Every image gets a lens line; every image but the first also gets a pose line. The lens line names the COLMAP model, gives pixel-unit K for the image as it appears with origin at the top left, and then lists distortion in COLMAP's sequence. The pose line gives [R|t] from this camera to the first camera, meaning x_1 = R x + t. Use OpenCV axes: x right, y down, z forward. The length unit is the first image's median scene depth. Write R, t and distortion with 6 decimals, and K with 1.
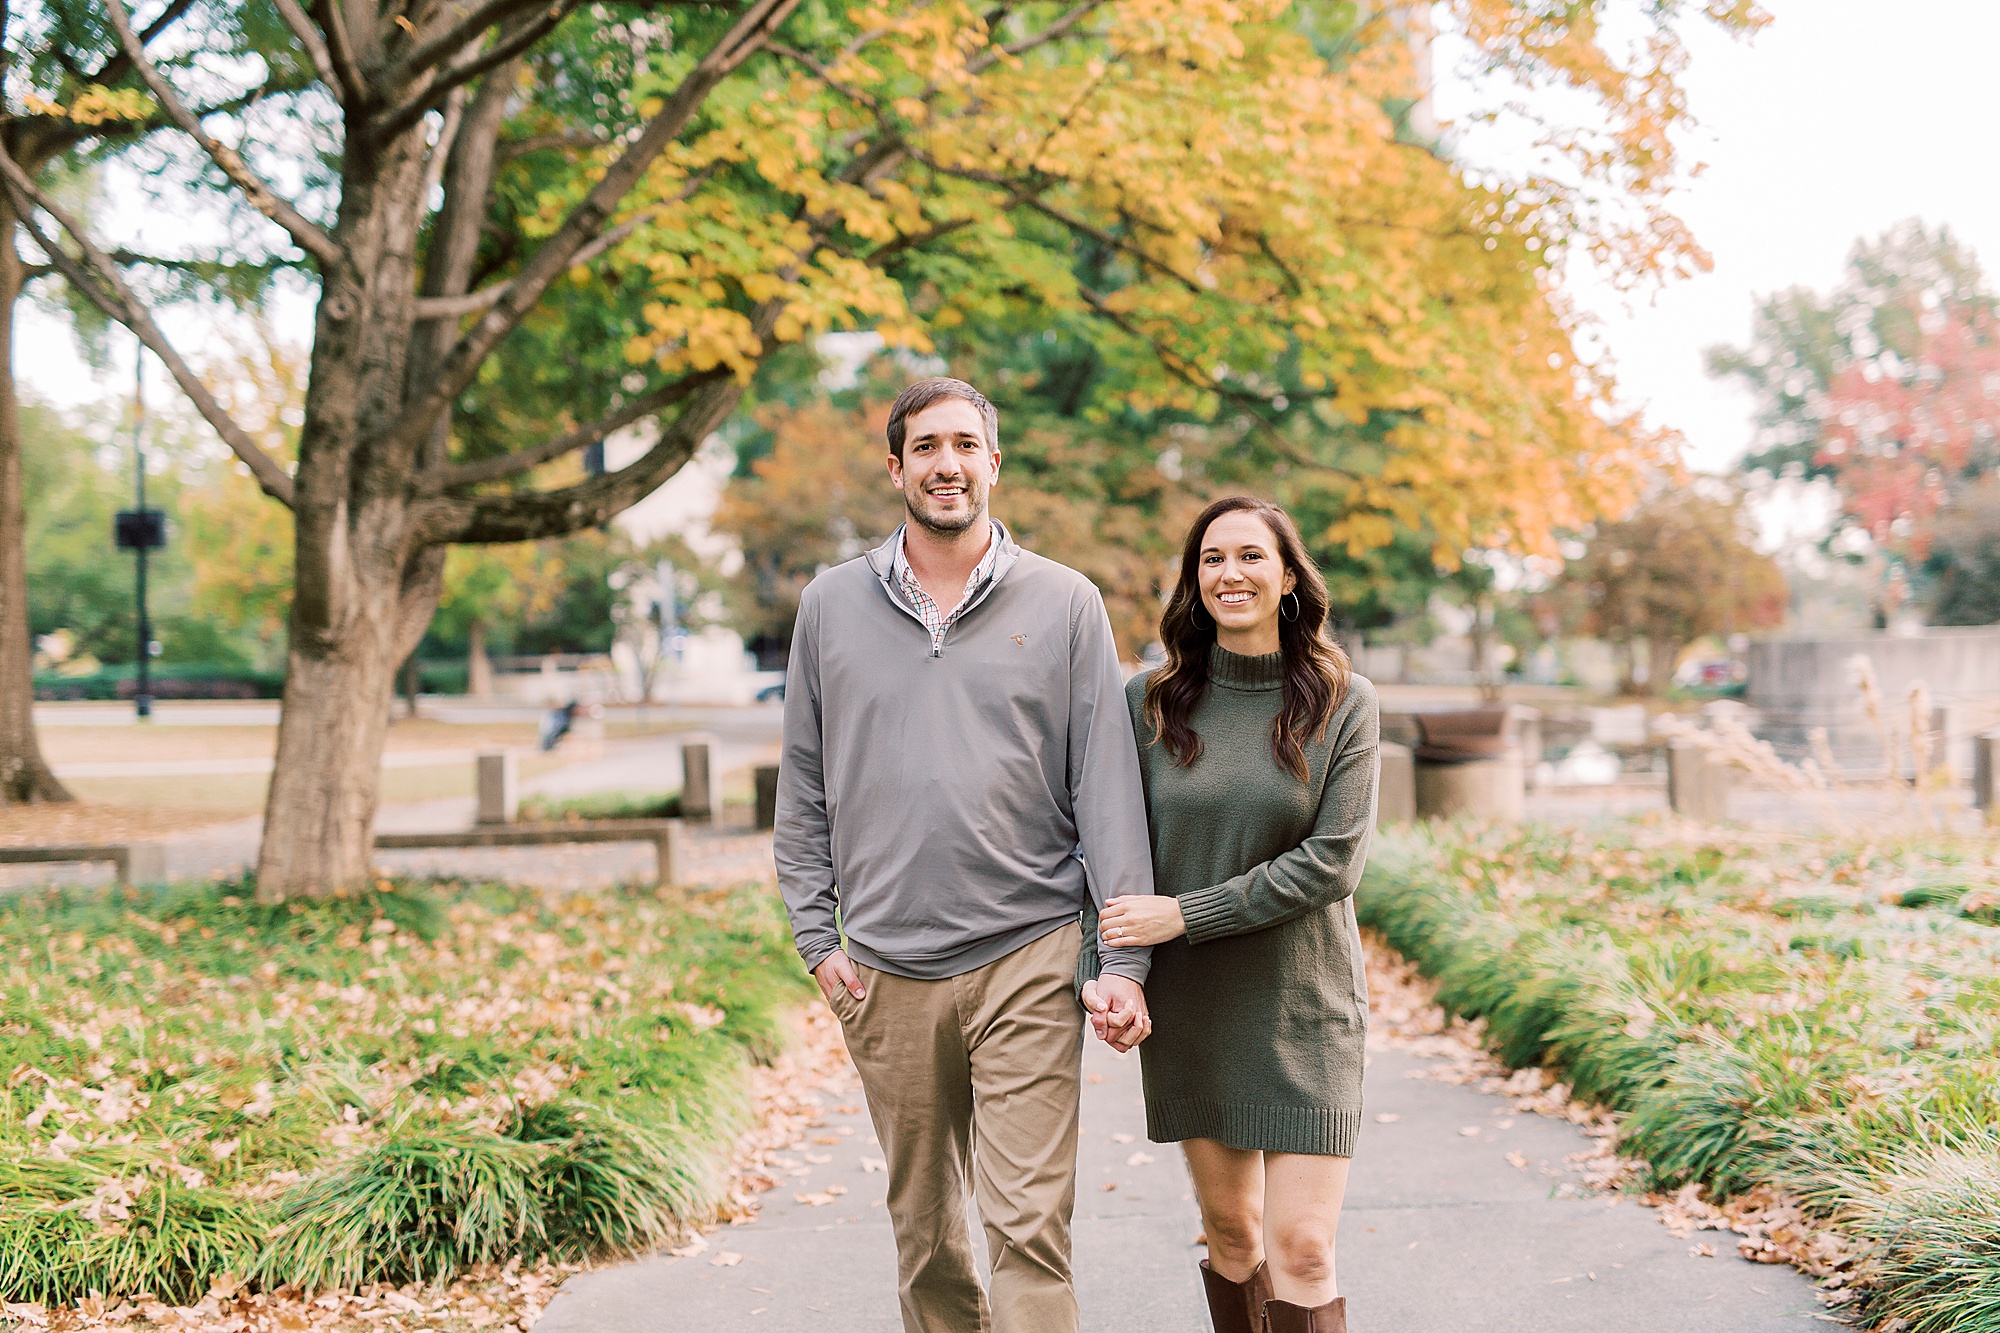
lens RADIAL K [[2807.0, 0, 1000.0], [0, 2807.0, 666.5], [0, 0, 1]] dist [-0.007164, -0.059887]
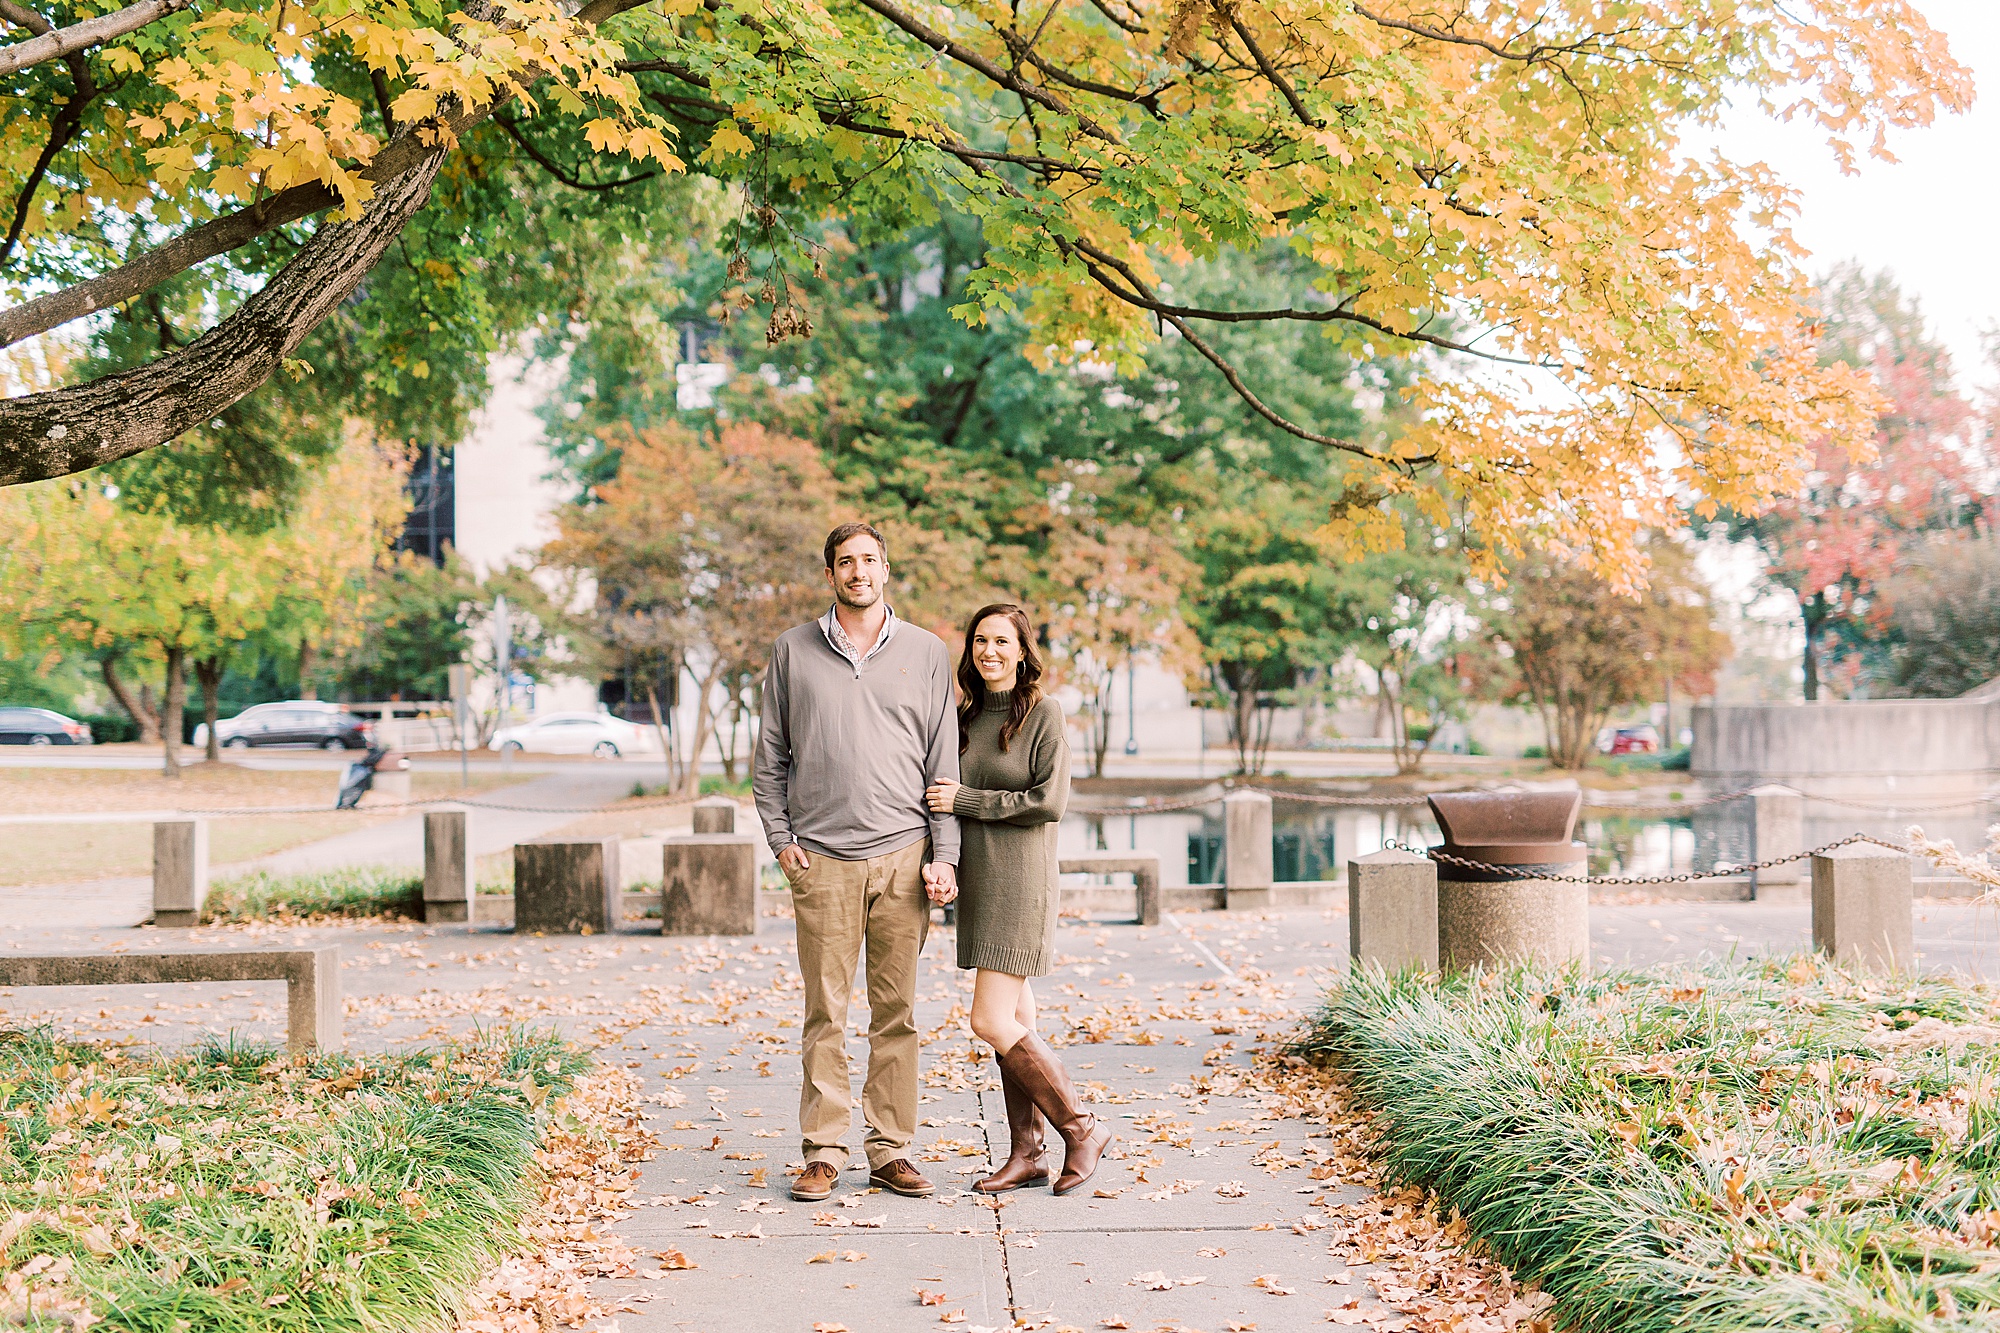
lens RADIAL K [[2807.0, 0, 1000.0], [0, 2807.0, 666.5], [0, 0, 1]] dist [-0.007164, -0.059887]
pose [[0.998914, 0.020069, 0.042048, 0.004213], [-0.019237, 0.999613, -0.020108, -0.000157], [-0.042435, 0.019277, 0.998913, 0.100309]]
